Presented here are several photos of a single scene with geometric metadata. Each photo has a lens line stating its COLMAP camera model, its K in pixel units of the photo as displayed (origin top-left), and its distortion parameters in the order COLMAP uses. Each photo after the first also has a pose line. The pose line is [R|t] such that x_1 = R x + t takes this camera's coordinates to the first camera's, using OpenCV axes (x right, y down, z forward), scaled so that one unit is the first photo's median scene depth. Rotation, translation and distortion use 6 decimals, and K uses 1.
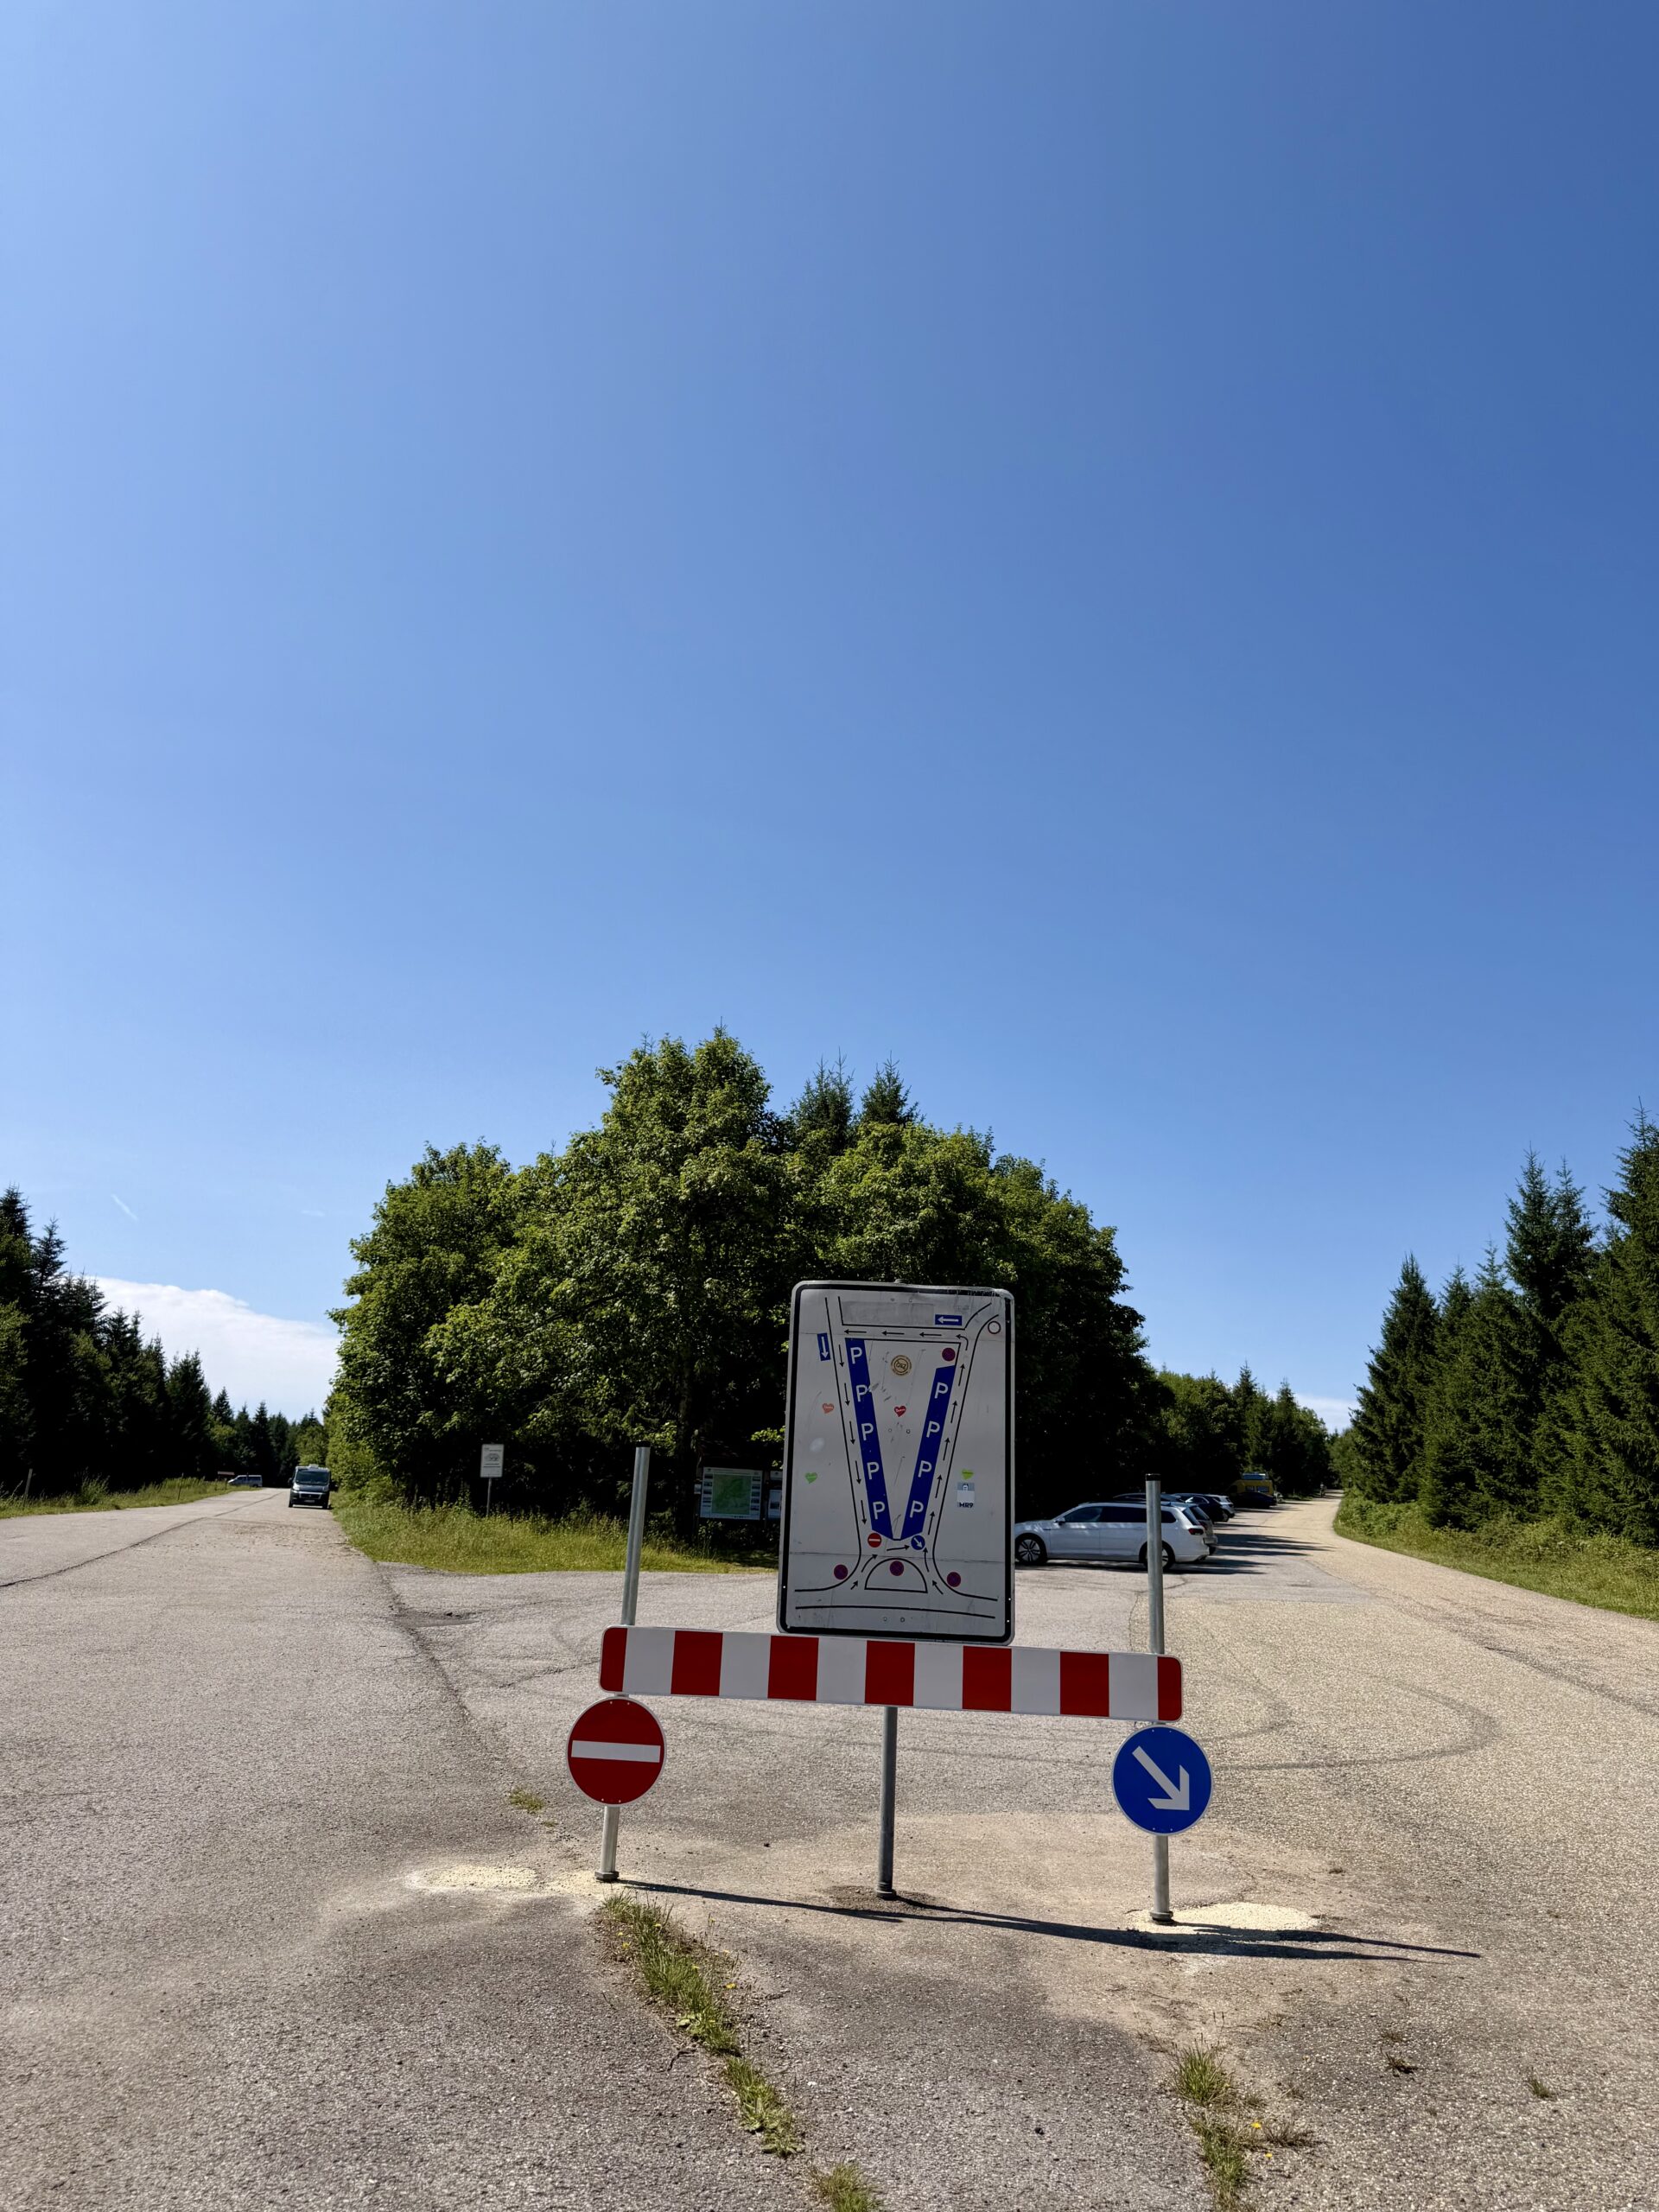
lens RADIAL K [[1560.7, 0, 844.9], [0, 1560.7, 1117.9], [0, 0, 1]] dist [0.071092, -0.004084]
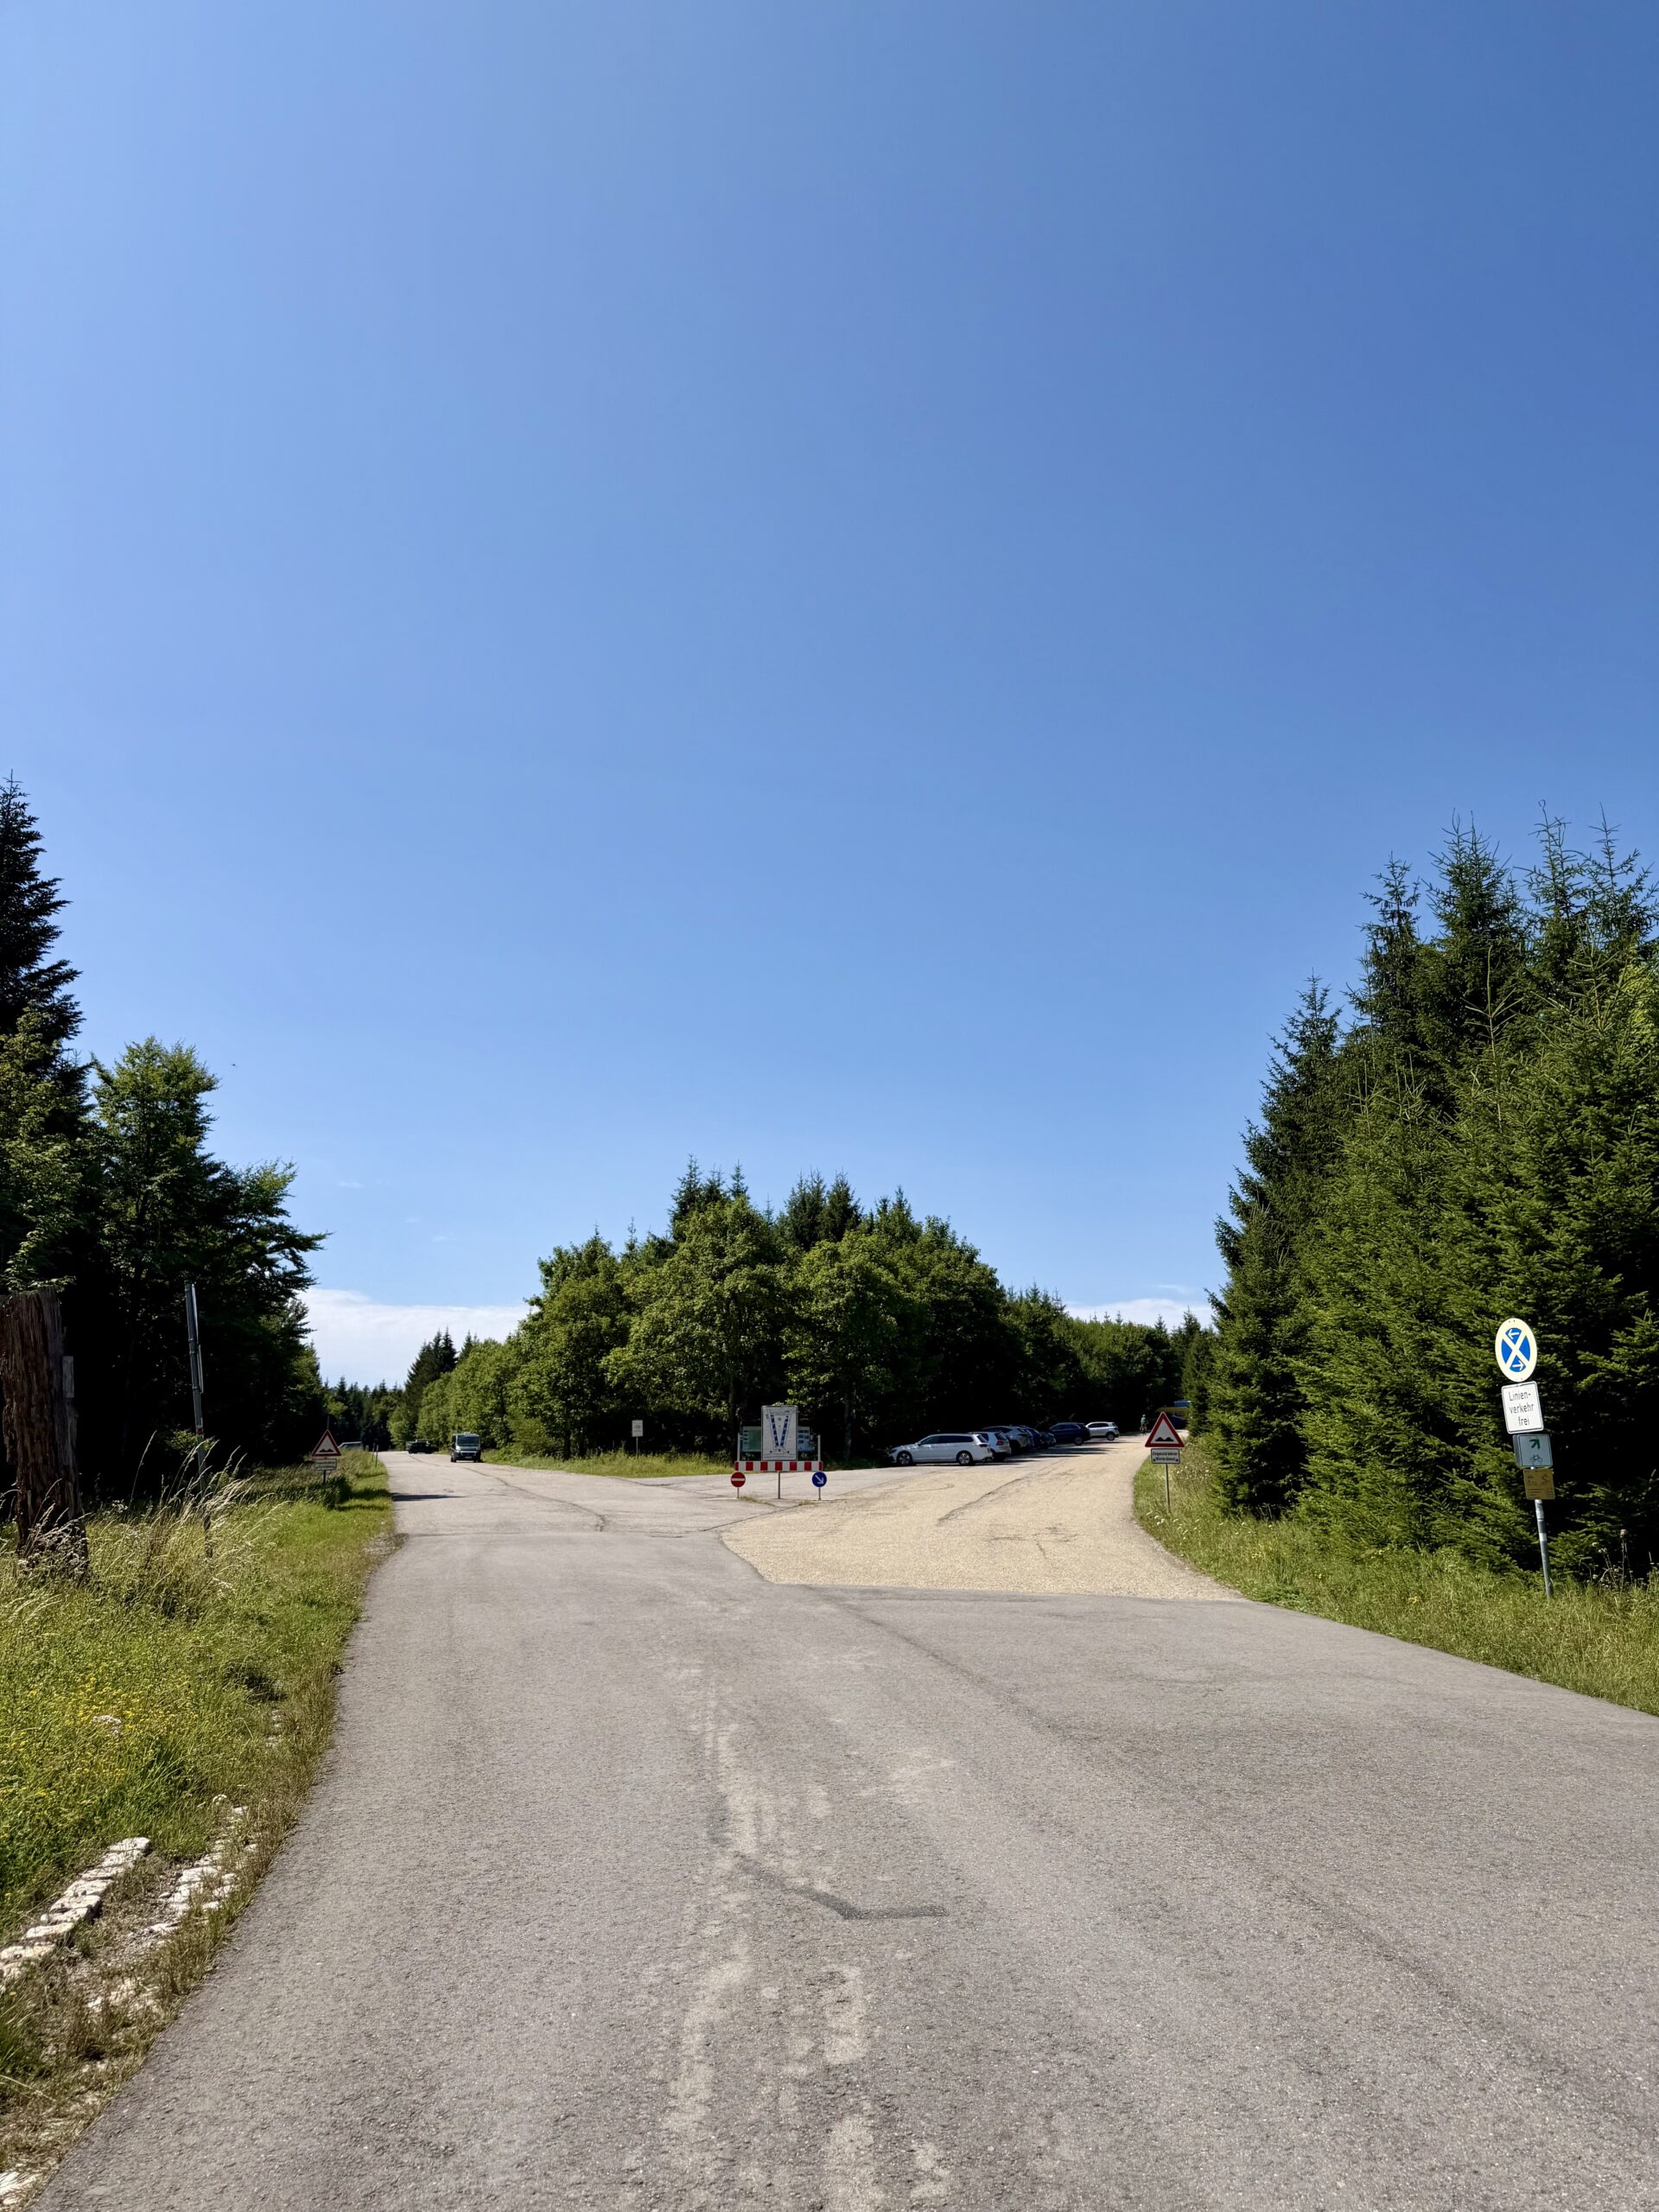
lens RADIAL K [[1560.7, 0, 822.2], [0, 1560.7, 1117.2], [0, 0, 1]] dist [0.071092, -0.004084]
pose [[0.998178, -0.053742, -0.027431, 0.083424], [0.054694, 0.997882, 0.035220, -0.230239], [0.025481, -0.036656, 0.999003, -0.956603]]
